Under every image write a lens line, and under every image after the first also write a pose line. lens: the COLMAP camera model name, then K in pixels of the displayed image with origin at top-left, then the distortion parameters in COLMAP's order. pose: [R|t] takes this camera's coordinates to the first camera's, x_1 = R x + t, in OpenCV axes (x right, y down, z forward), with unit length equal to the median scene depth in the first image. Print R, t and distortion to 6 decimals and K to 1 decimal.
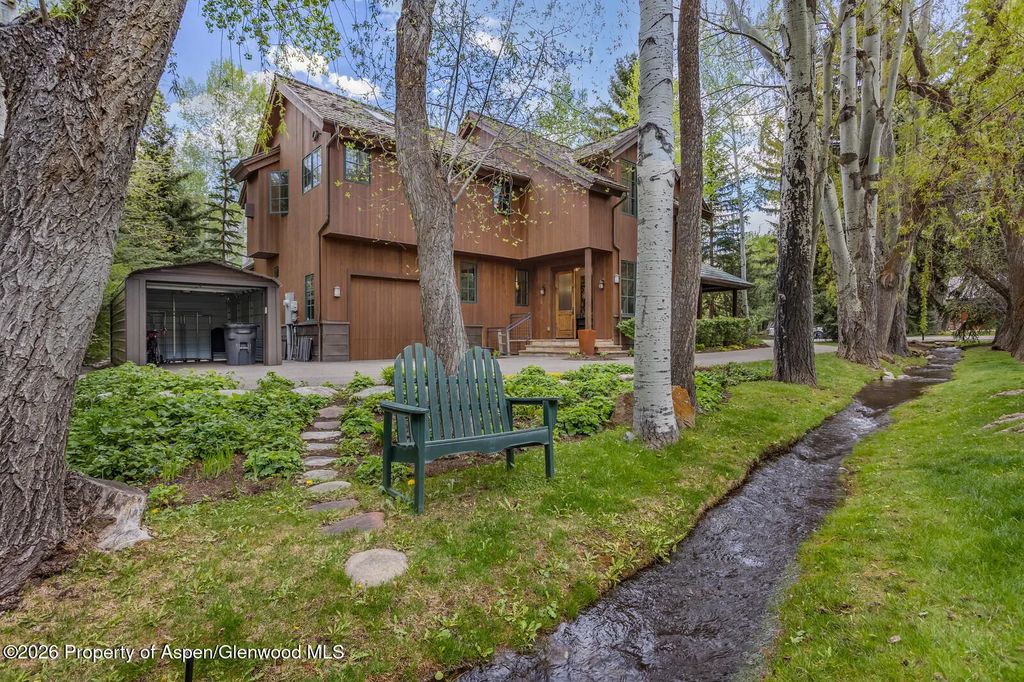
lens RADIAL K [[503.2, 0, 511.5], [0, 503.2, 344.6], [0, 0, 1]] dist [-0.001073, 0.000932]
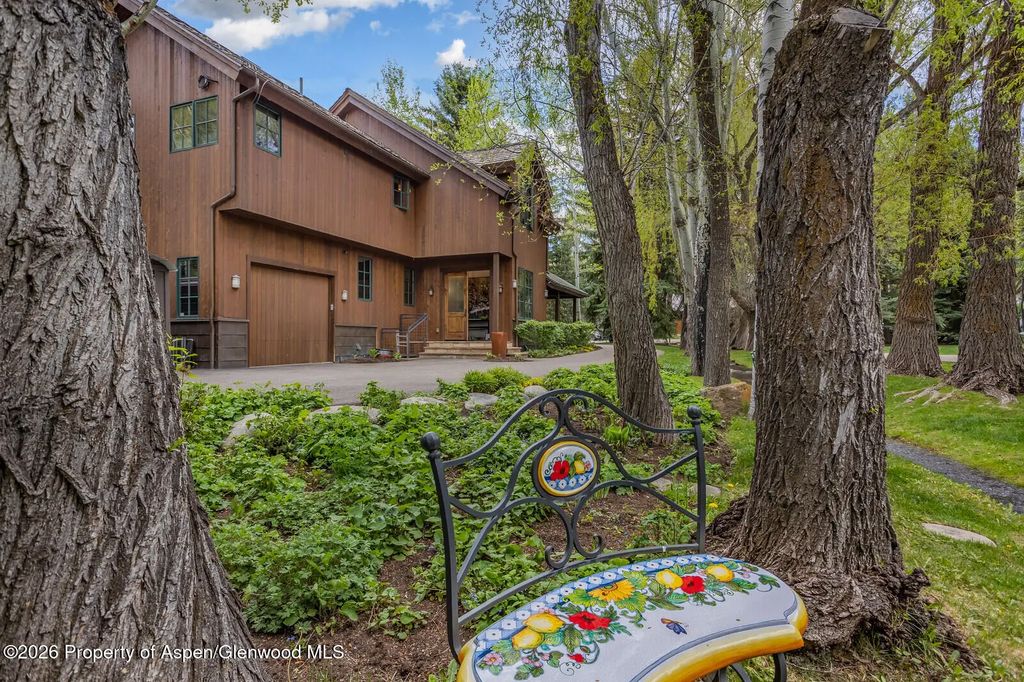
lens RADIAL K [[503.2, 0, 510.5], [0, 503.2, 340.2], [0, 0, 1]] dist [-0.001073, 0.000932]
pose [[0.891546, 0.004590, 0.452908, -0.274180], [-0.000155, 0.999952, -0.009829, -0.002497], [-0.452931, 0.008693, 0.891503, 0.068053]]
